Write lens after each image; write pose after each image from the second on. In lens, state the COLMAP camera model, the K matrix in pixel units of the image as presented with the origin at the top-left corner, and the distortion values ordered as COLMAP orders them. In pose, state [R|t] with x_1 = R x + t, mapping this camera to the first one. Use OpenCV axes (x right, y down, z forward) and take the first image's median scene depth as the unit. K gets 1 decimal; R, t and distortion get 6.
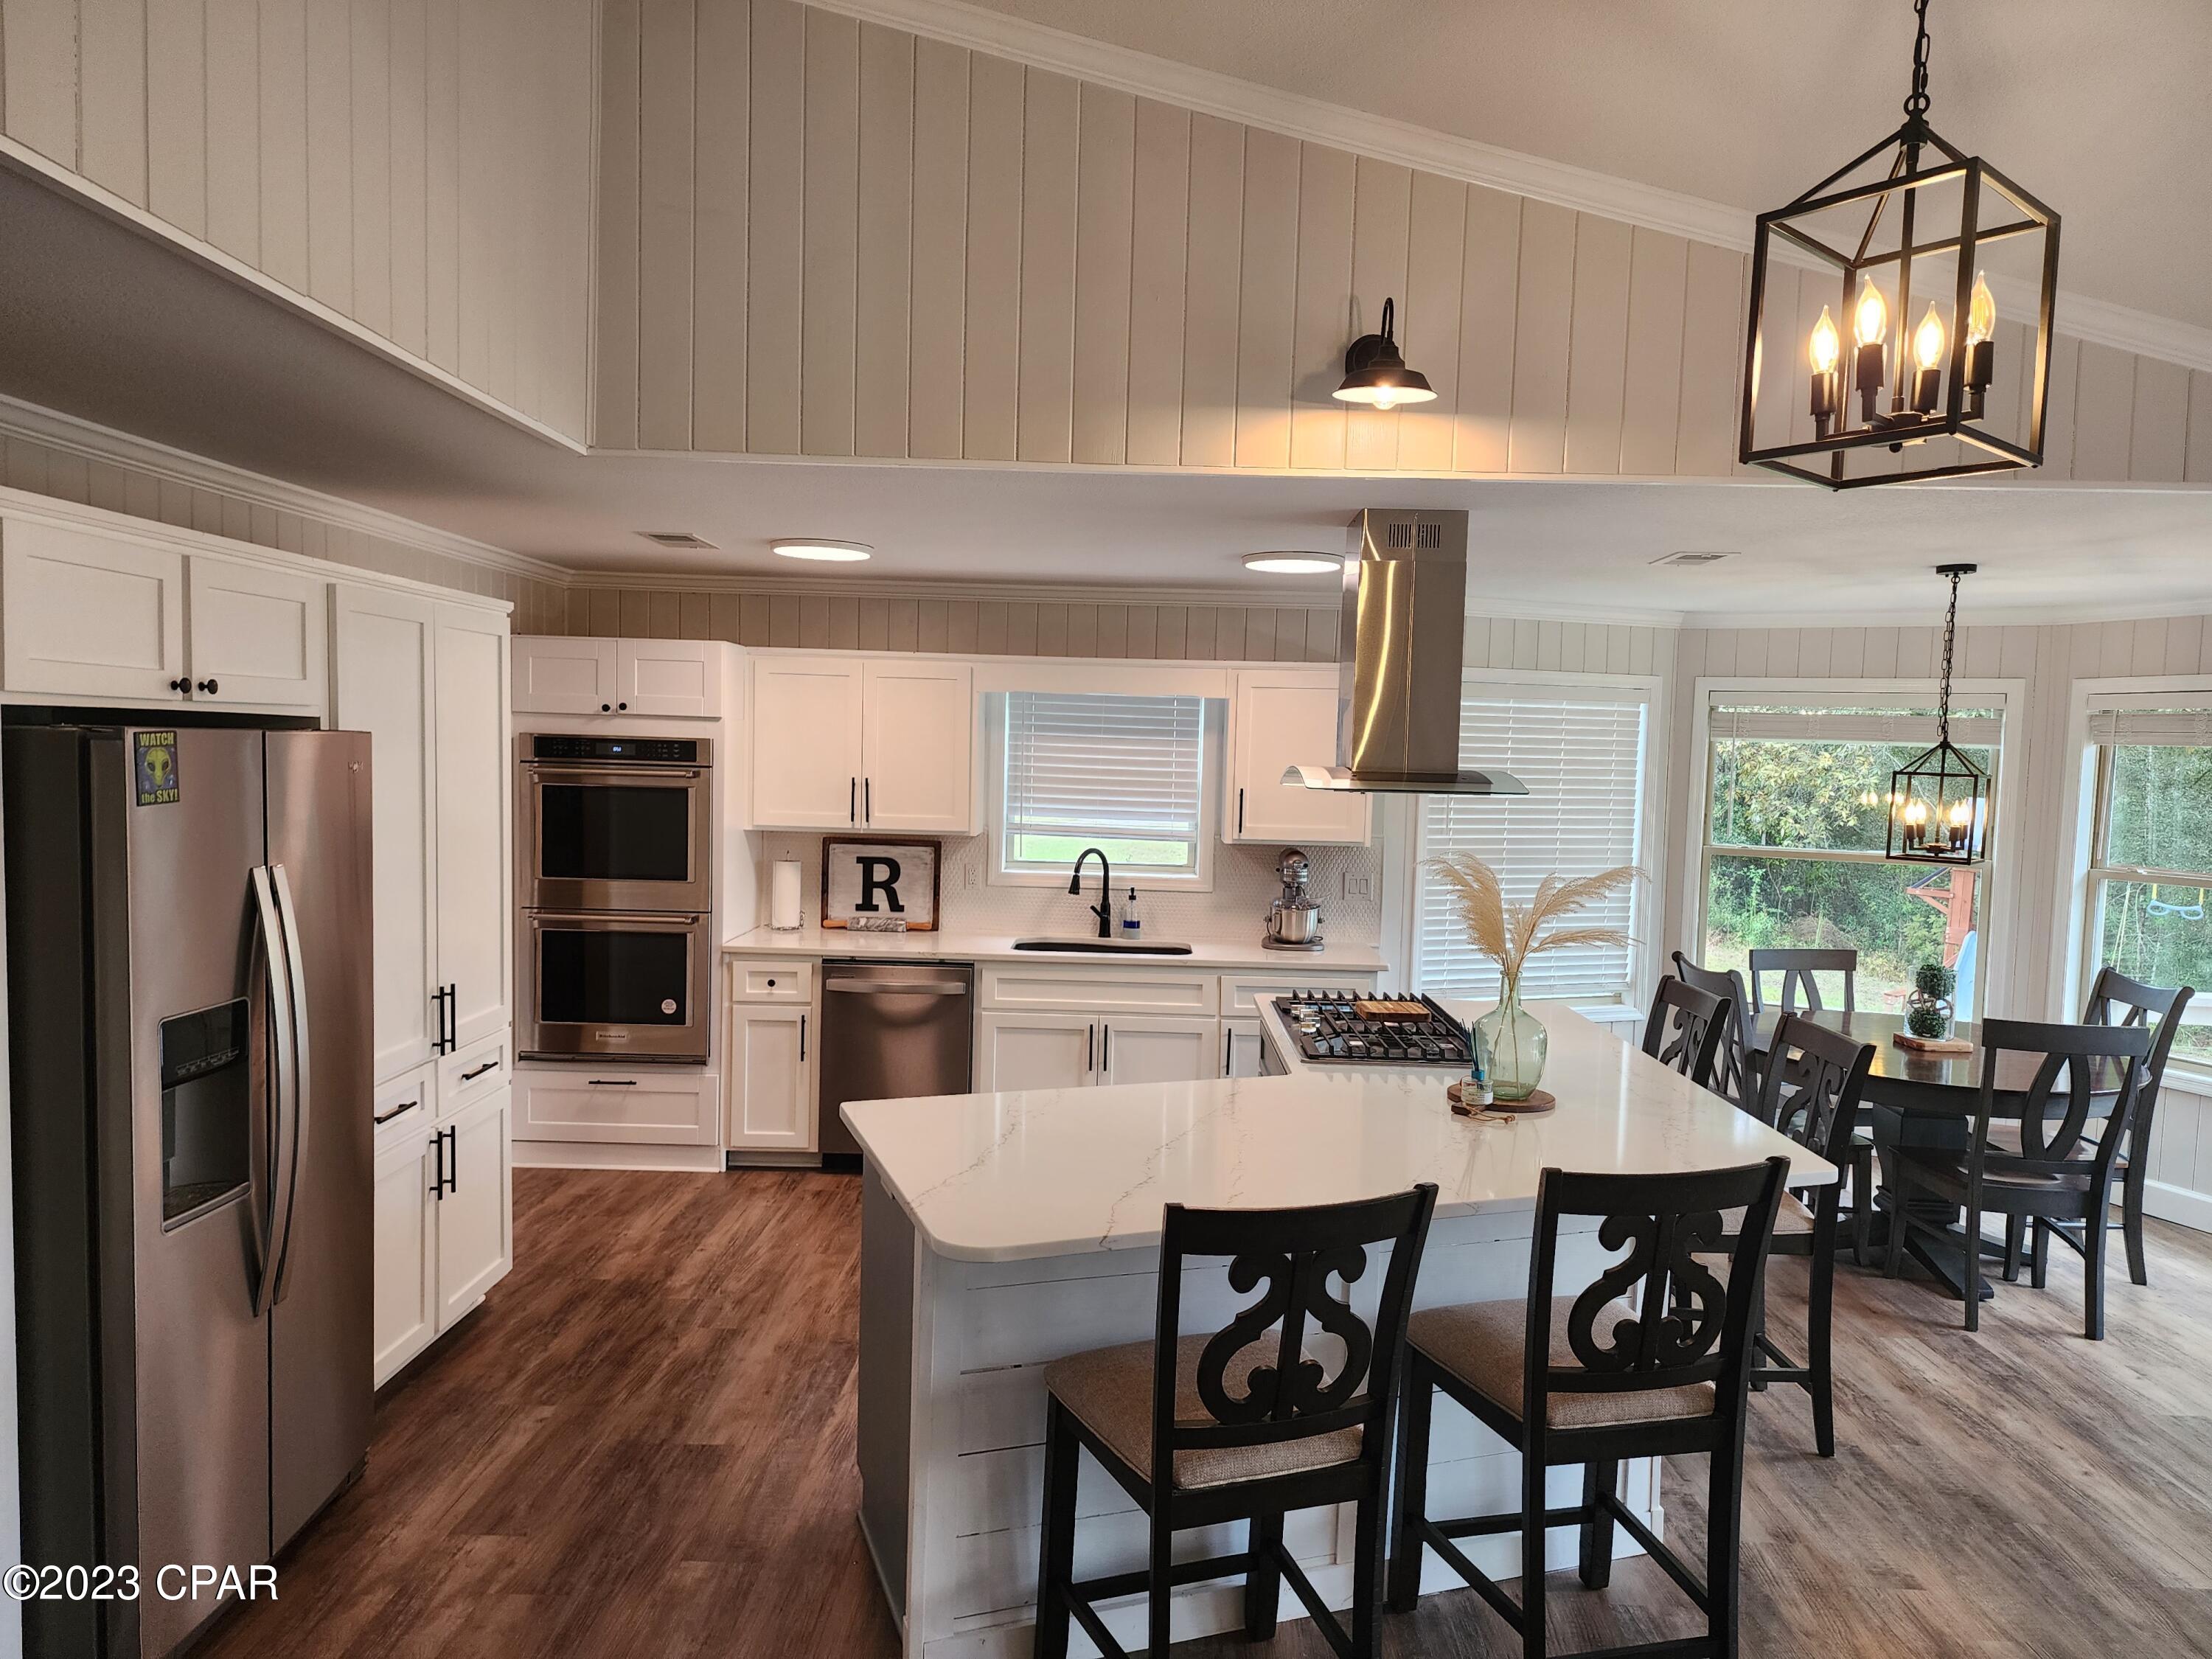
lens RADIAL K [[1473.5, 0, 1103.3], [0, 1473.5, 839.1], [0, 0, 1]] dist [0.072638, -0.052464]
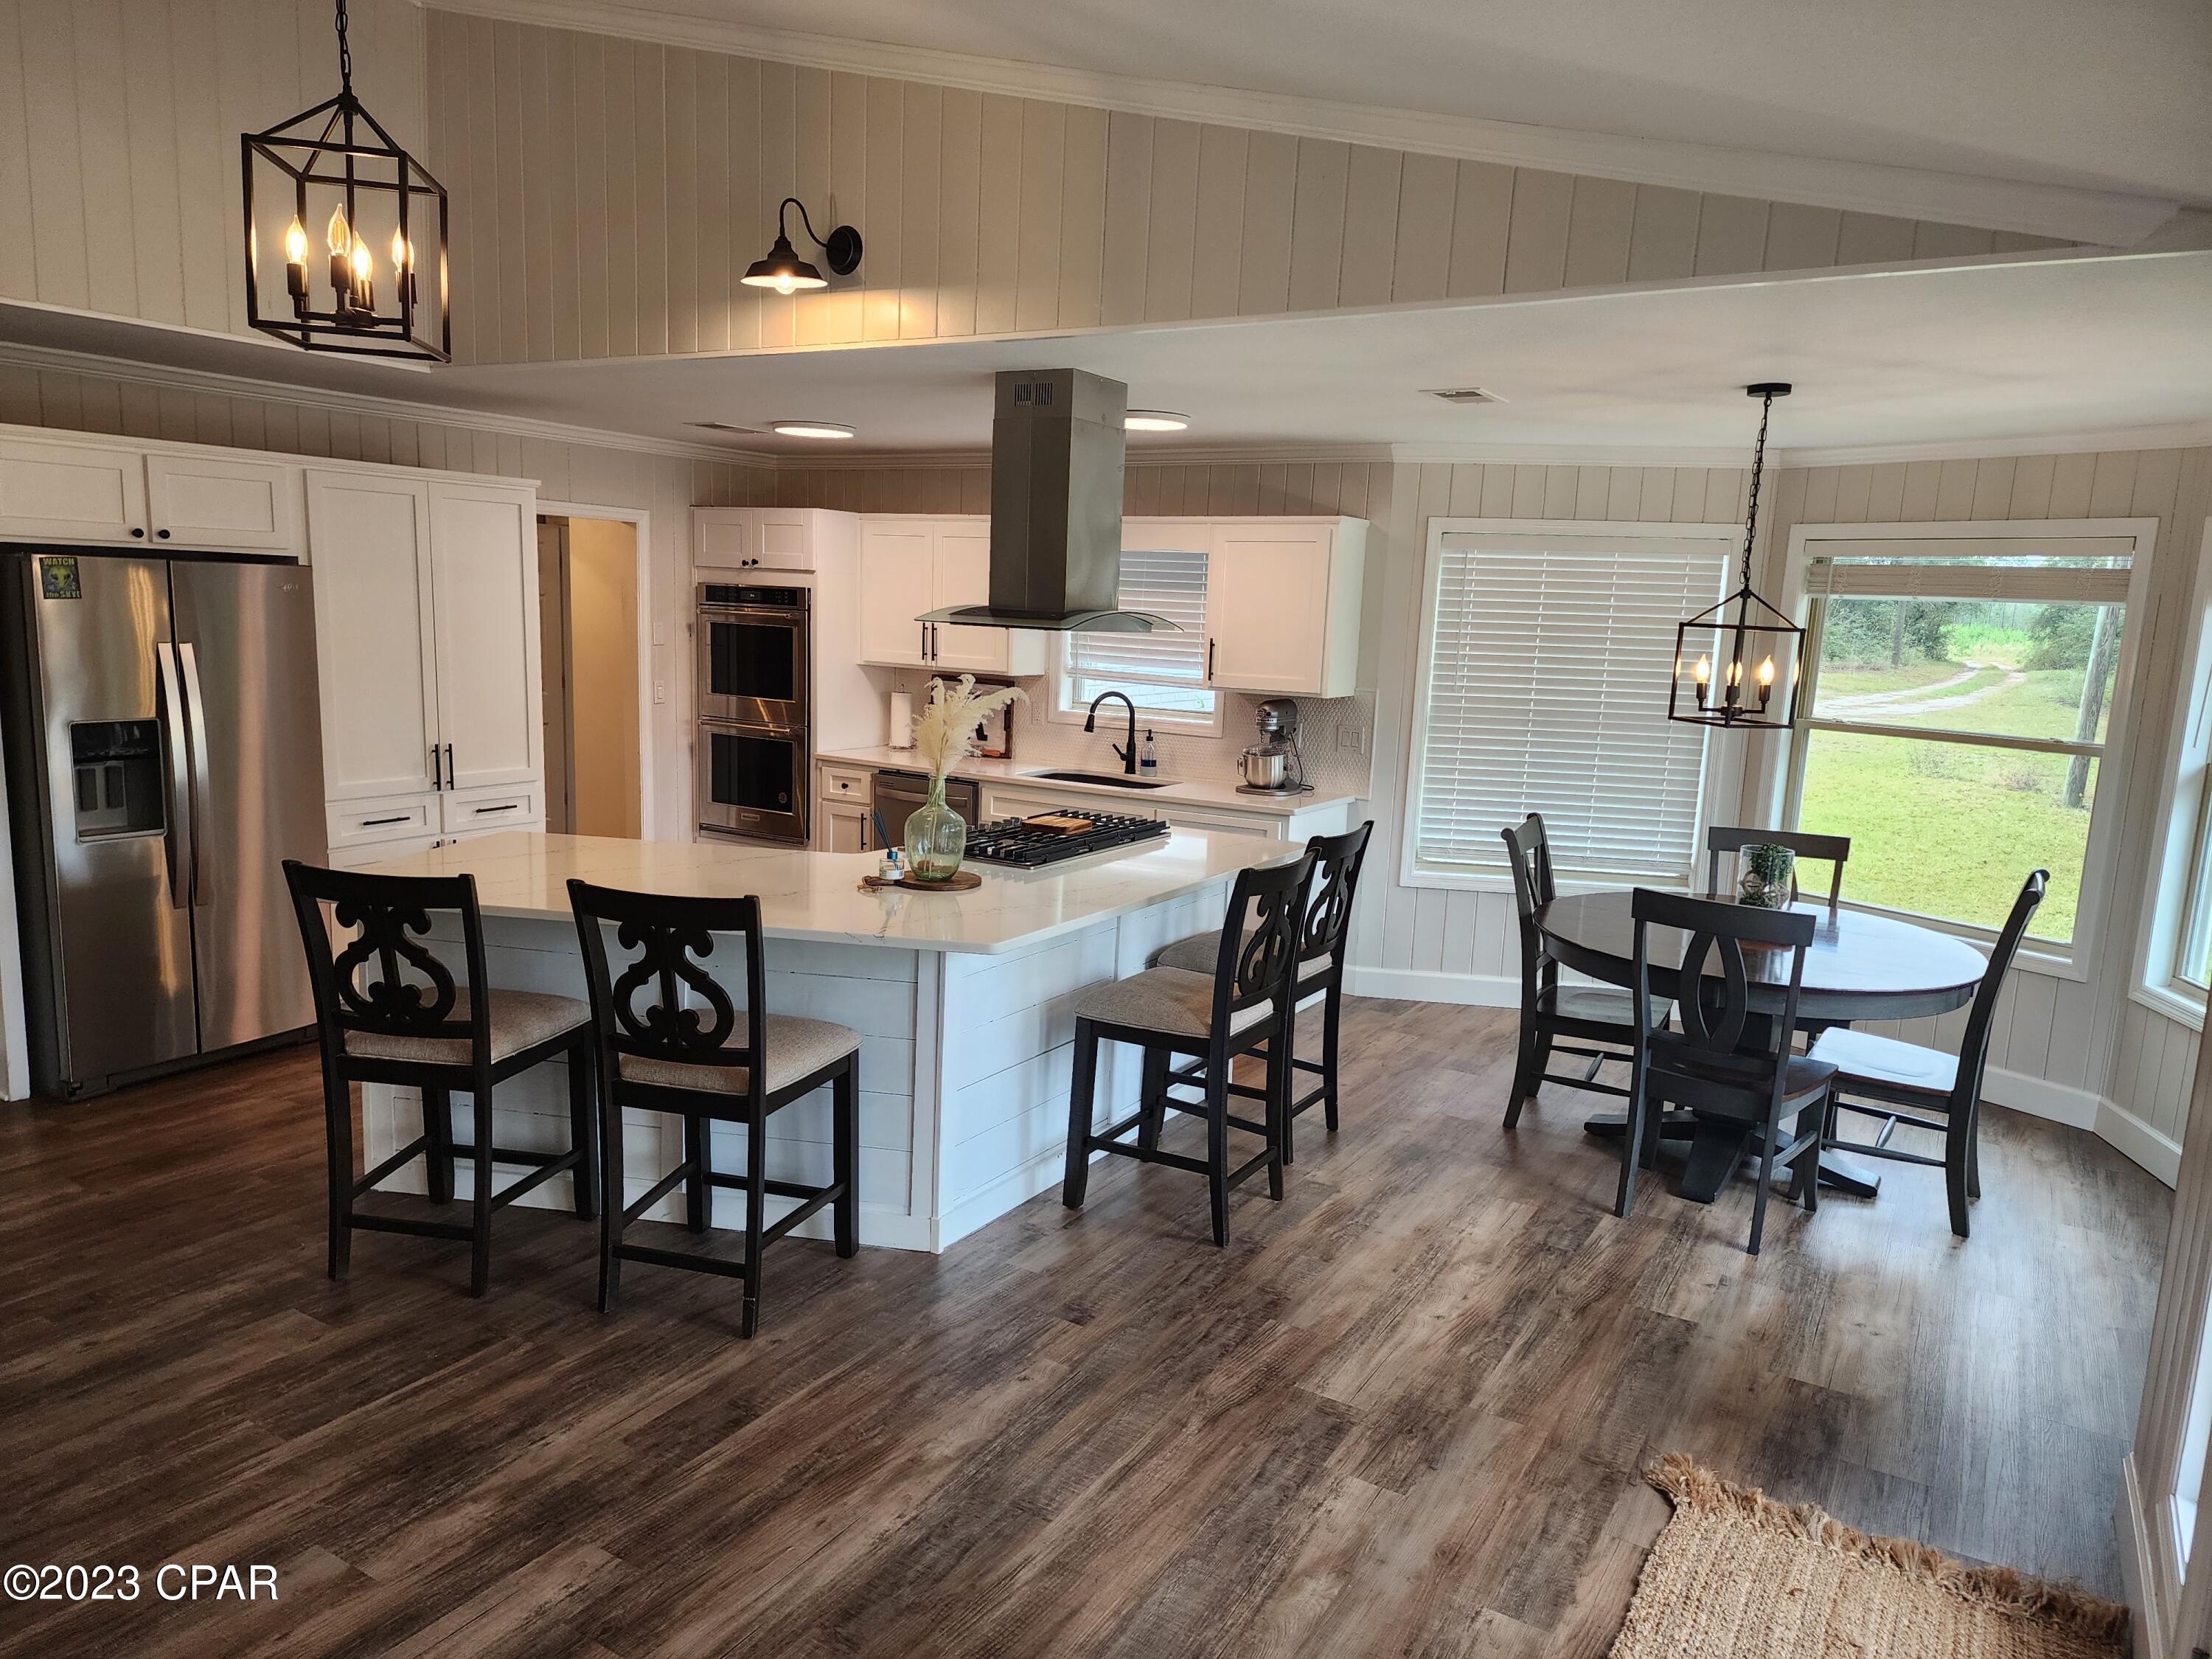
lens RADIAL K [[1473.5, 0, 1104.2], [0, 1473.5, 832.4], [0, 0, 1]] dist [0.072638, -0.052464]
pose [[0.863155, 0.085170, -0.497704, 0.589149], [-0.047552, 0.995002, 0.087801, 0.015829], [0.502695, -0.052119, 0.862891, 0.032739]]
